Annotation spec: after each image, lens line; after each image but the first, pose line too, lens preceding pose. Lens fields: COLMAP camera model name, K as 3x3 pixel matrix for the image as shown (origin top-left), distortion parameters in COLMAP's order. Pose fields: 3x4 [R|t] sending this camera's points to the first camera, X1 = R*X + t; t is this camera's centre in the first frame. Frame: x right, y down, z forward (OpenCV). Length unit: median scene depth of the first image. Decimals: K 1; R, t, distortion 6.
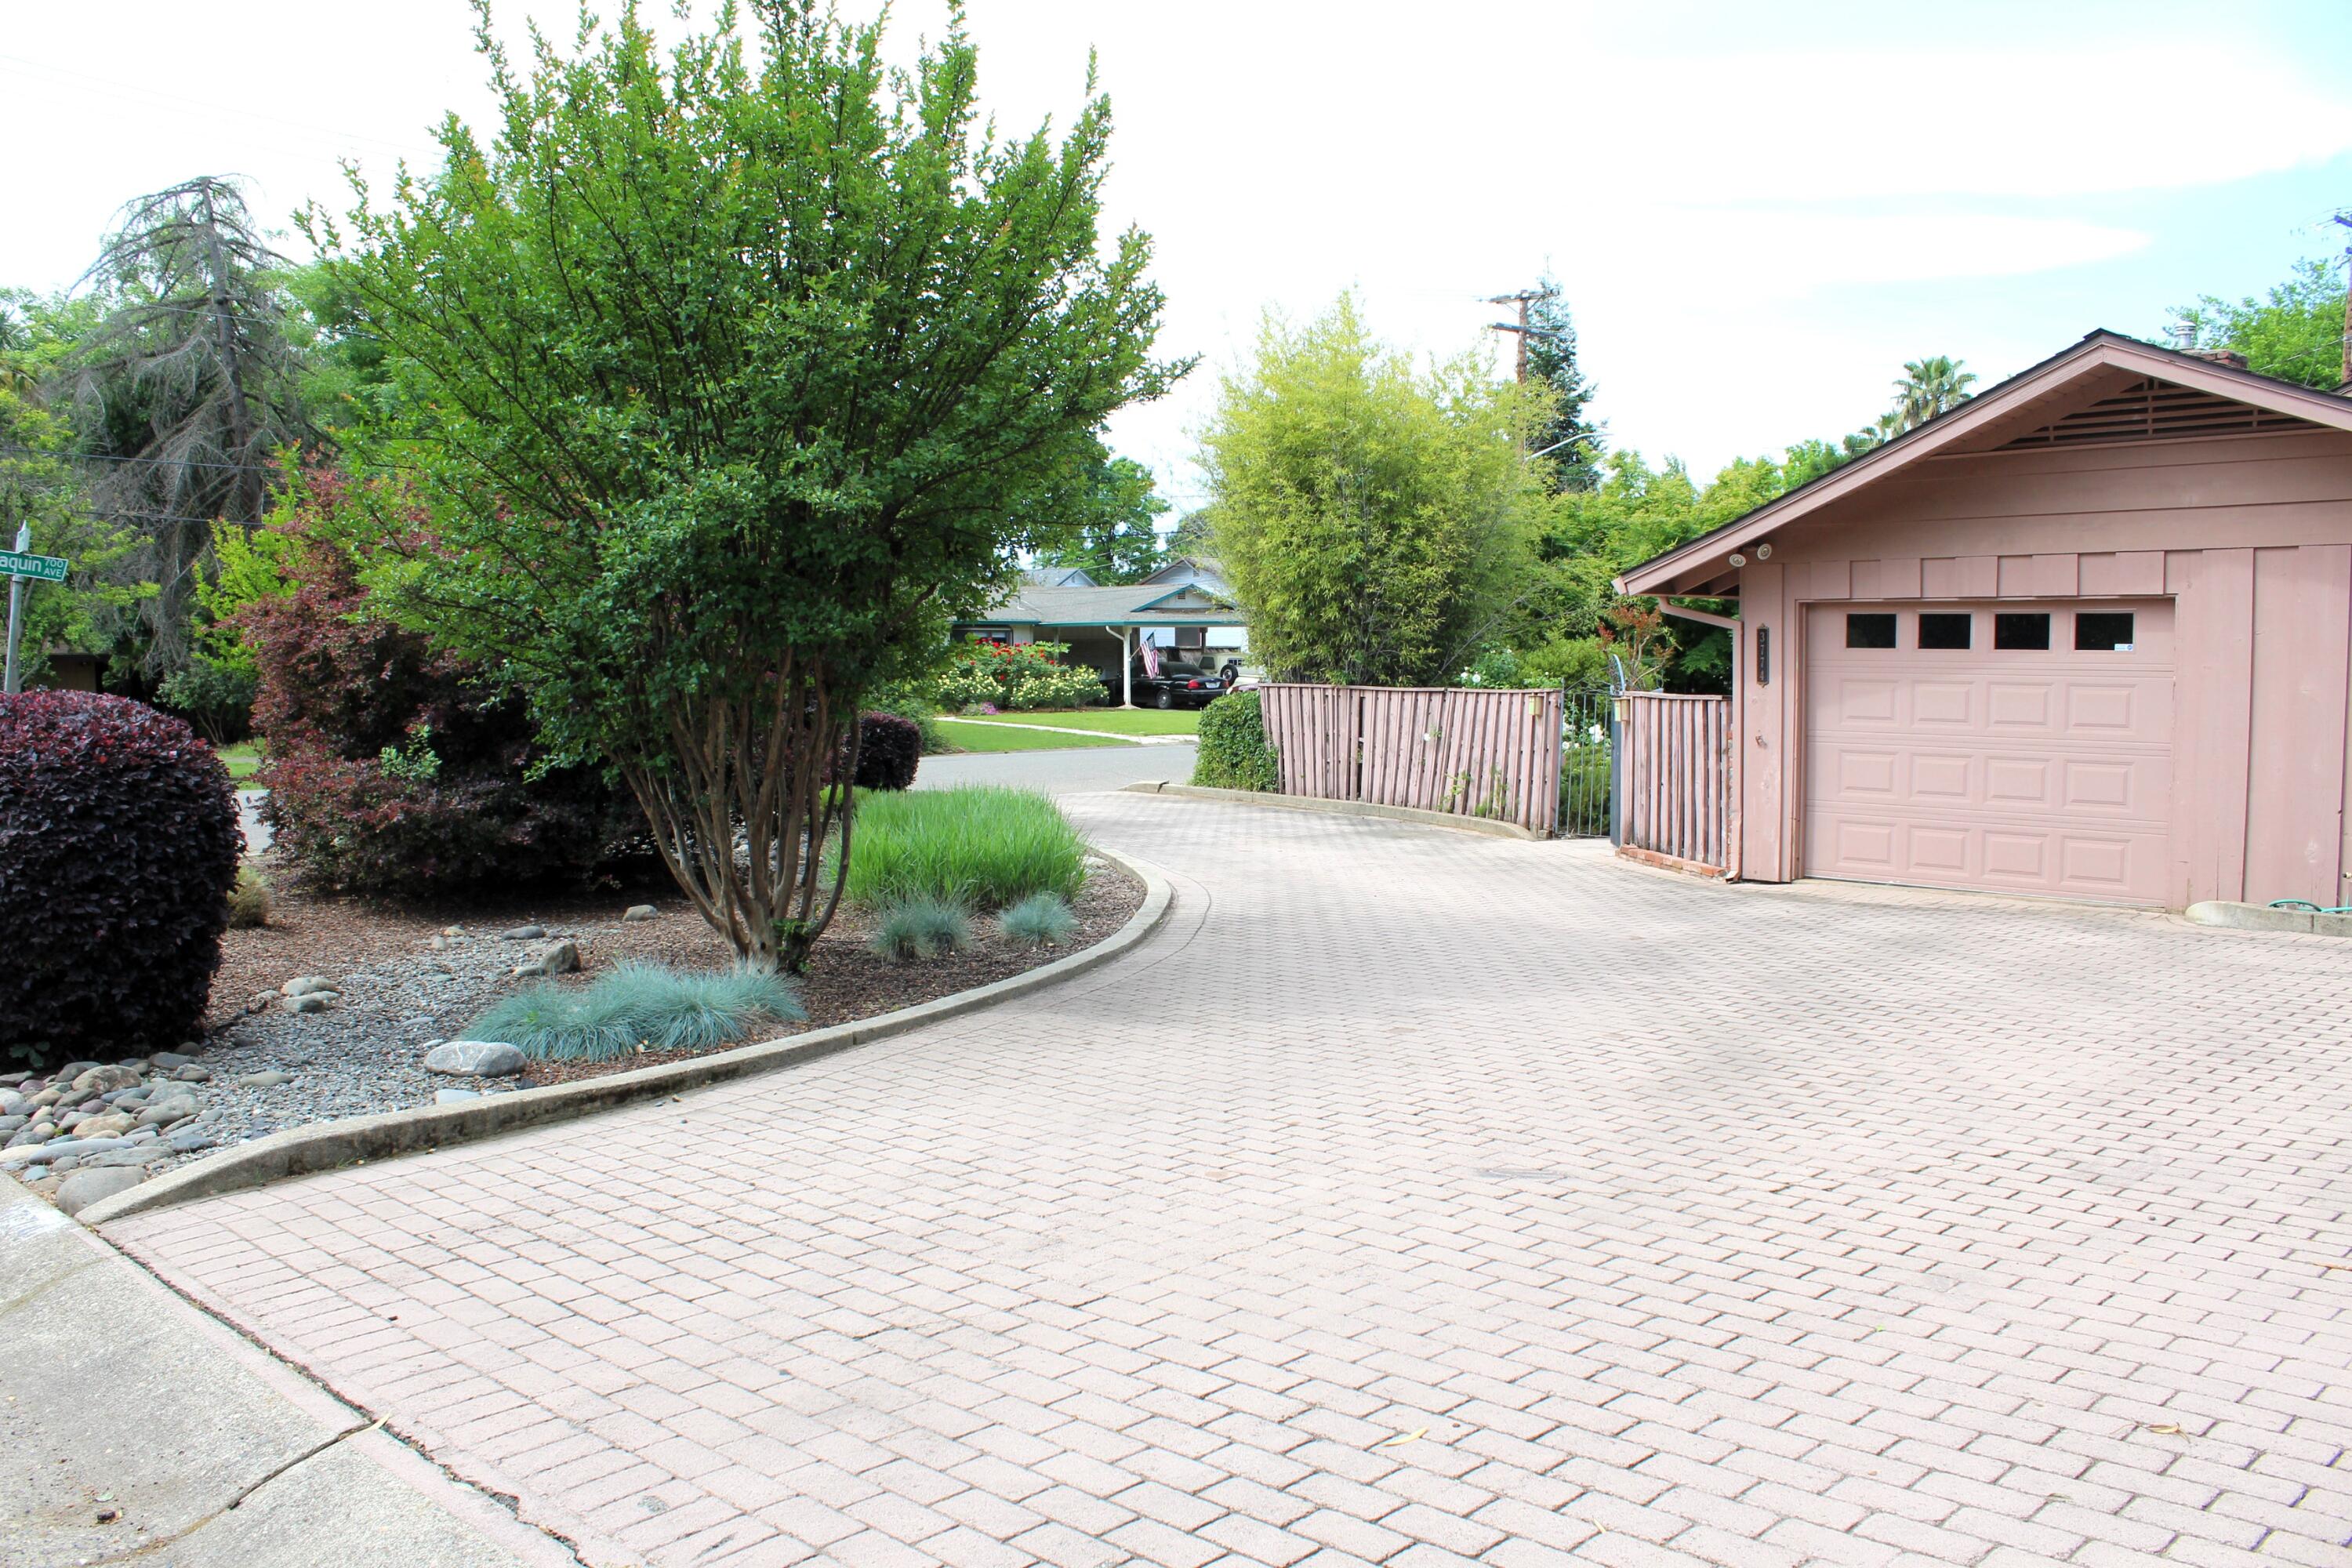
lens RADIAL K [[1957.9, 0, 1158.9], [0, 1957.9, 782.8], [0, 0, 1]] dist [-0.152362, 0.141326]
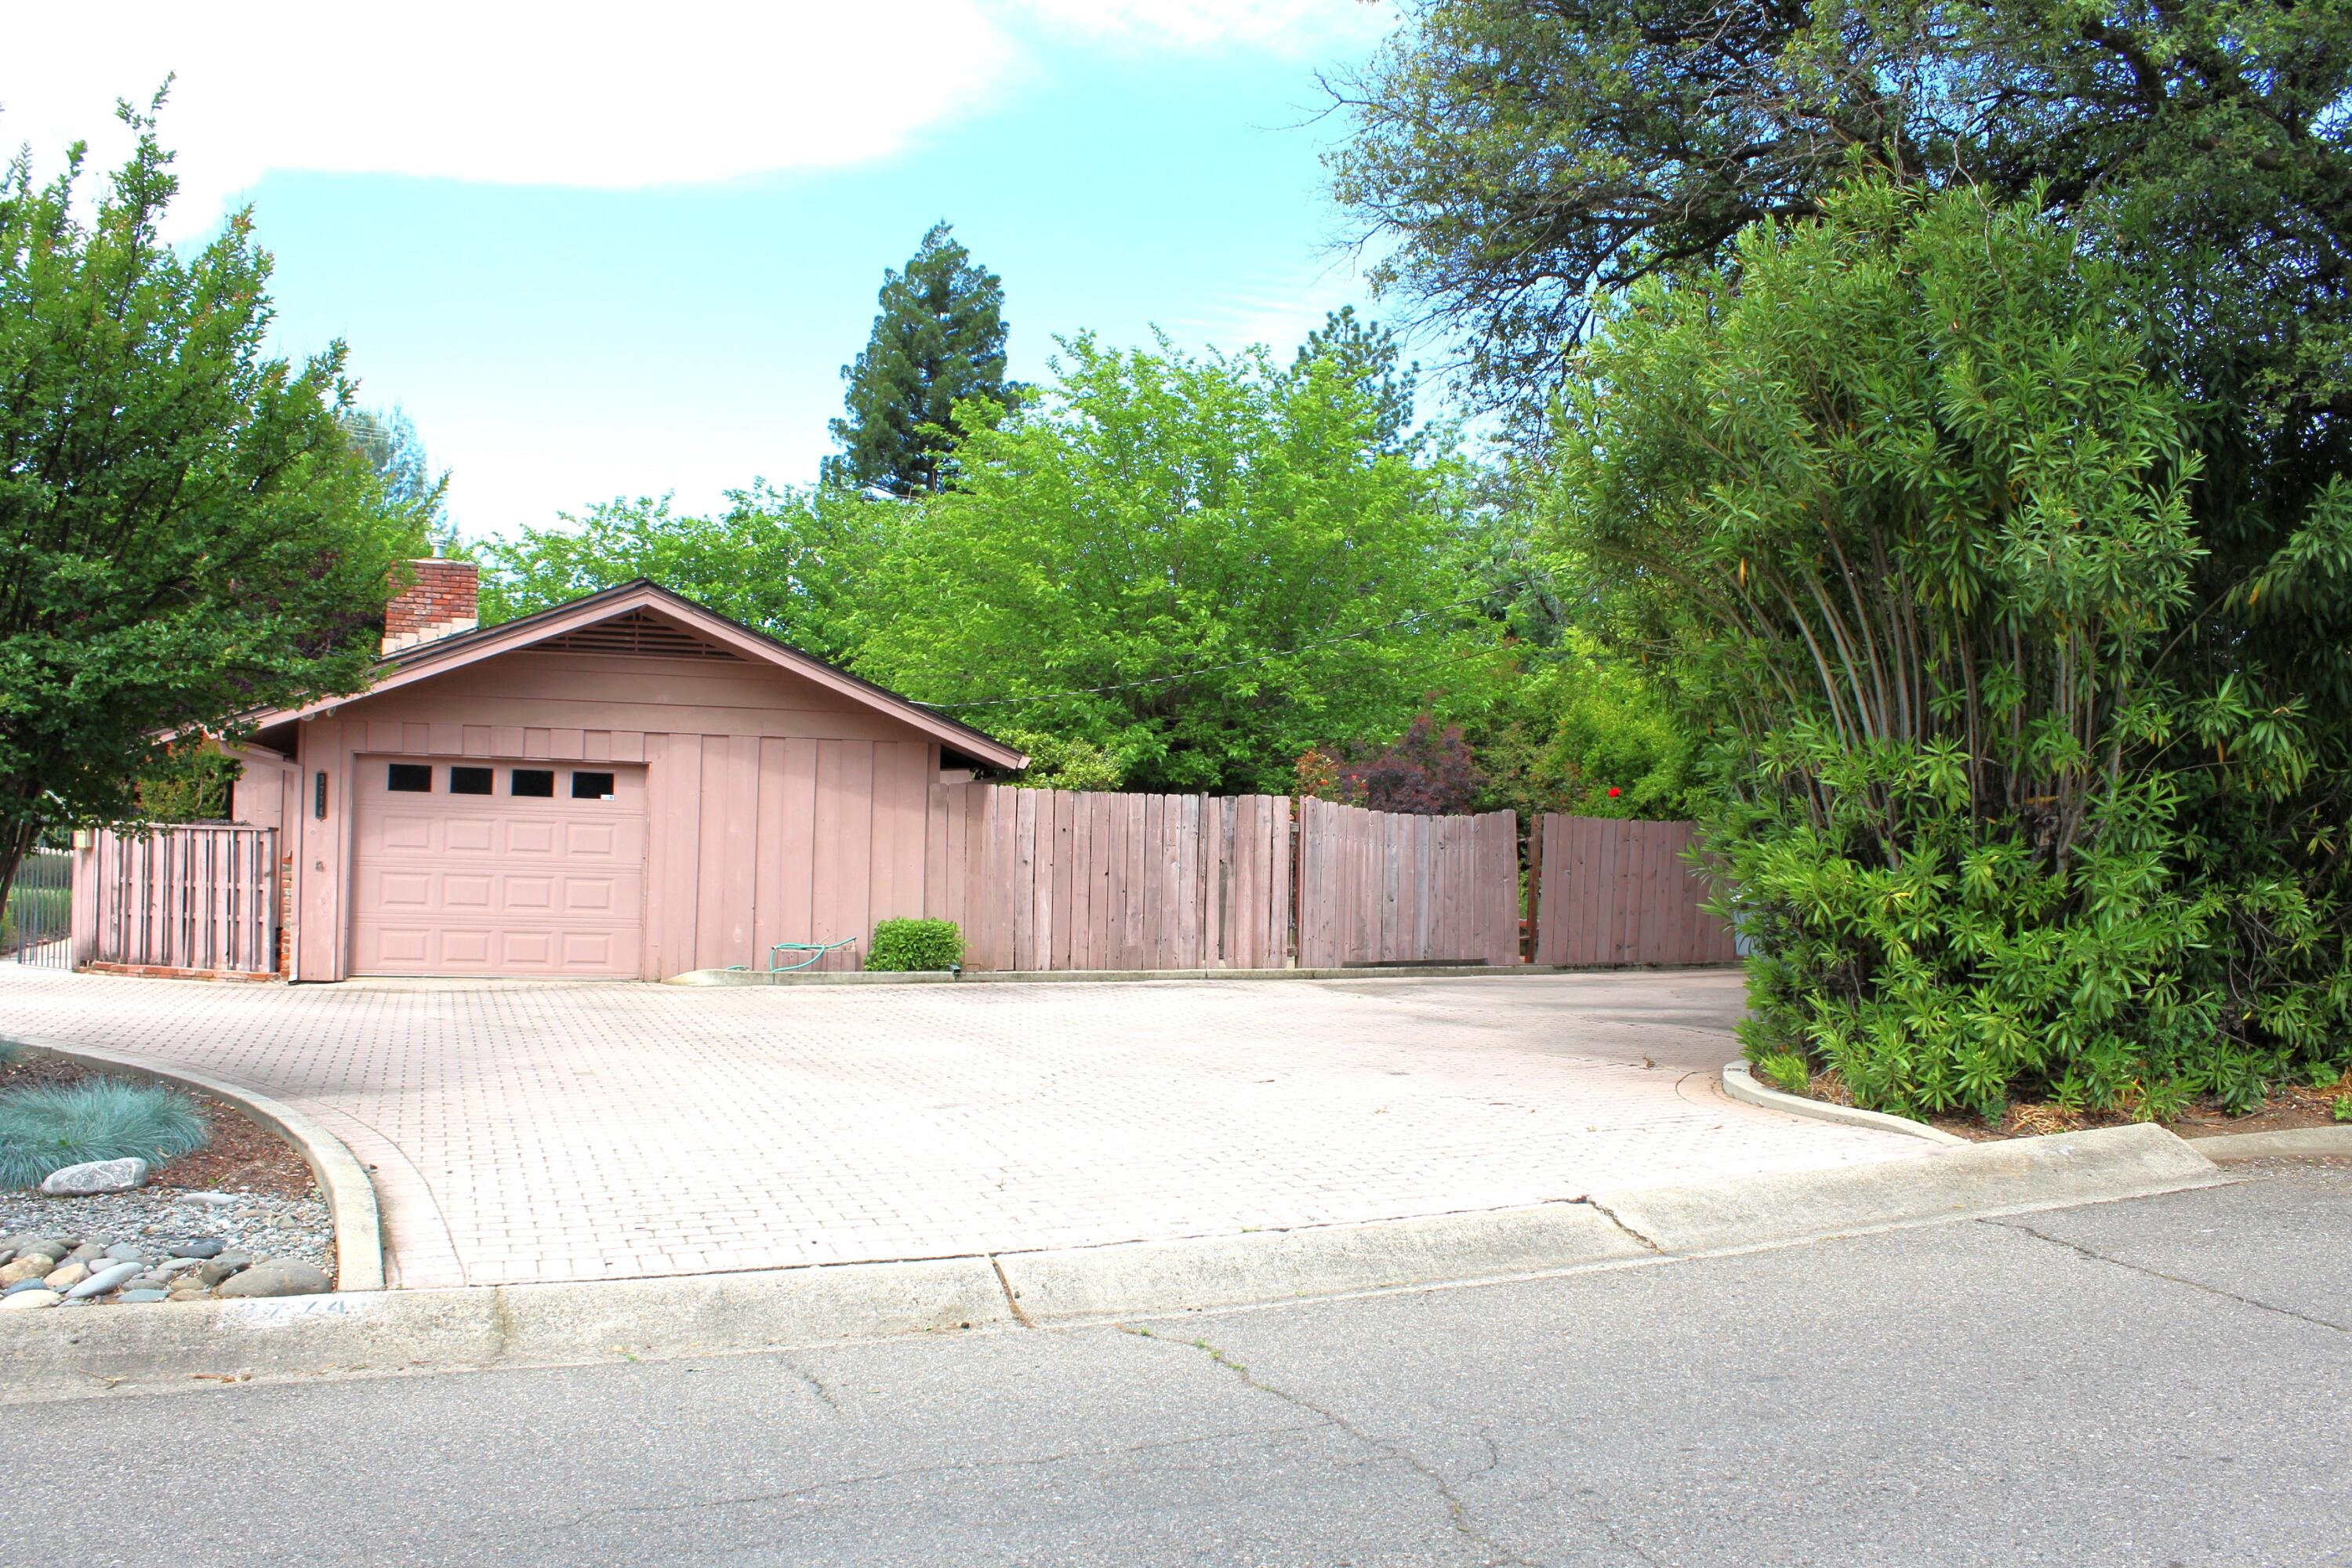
lens RADIAL K [[1957.9, 0, 1183.2], [0, 1957.9, 782.5], [0, 0, 1]] dist [-0.152362, 0.141326]
pose [[0.394532, 0.032772, 0.918298, -0.652922], [0.026300, 0.998552, -0.046935, -0.003304], [-0.918506, 0.042669, 0.393099, 0.035025]]
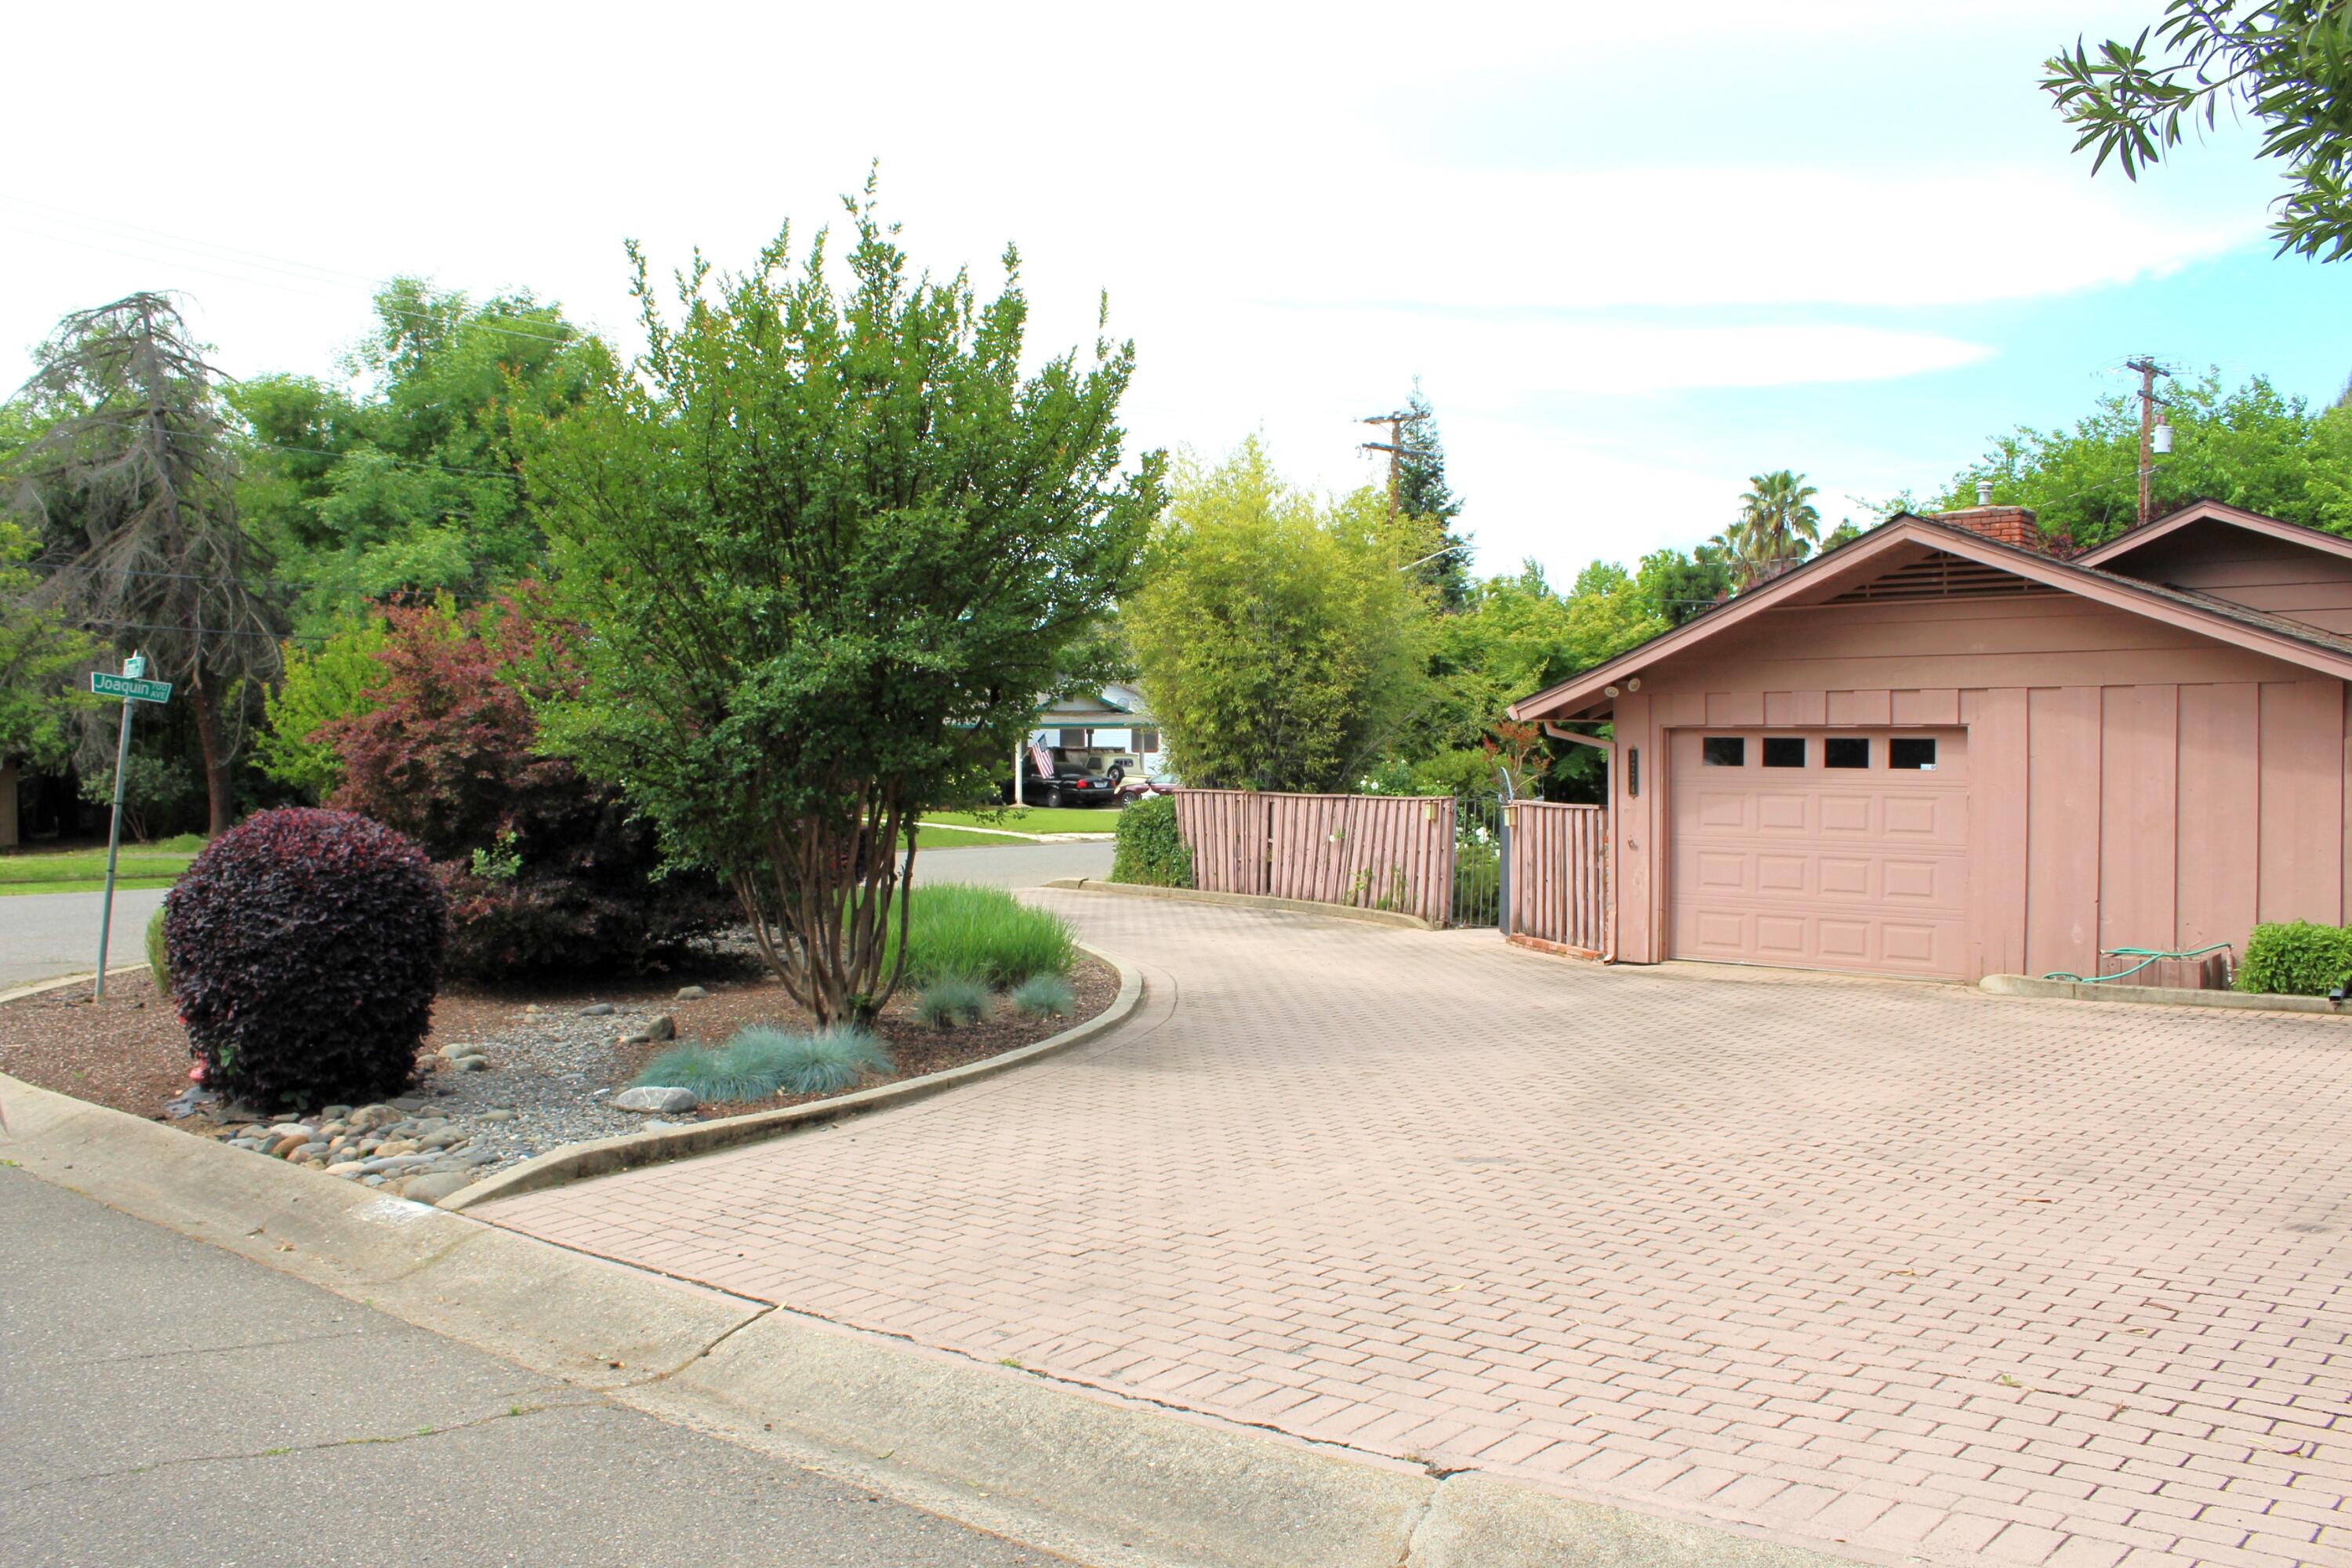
lens RADIAL K [[1957.9, 0, 1161.6], [0, 1957.9, 800.7], [0, 0, 1]] dist [-0.152362, 0.141326]
pose [[0.997351, 0.001256, 0.072728, -0.071453], [0.001596, 0.999232, -0.039144, -0.002357], [-0.072721, 0.039156, 0.996583, -0.189348]]
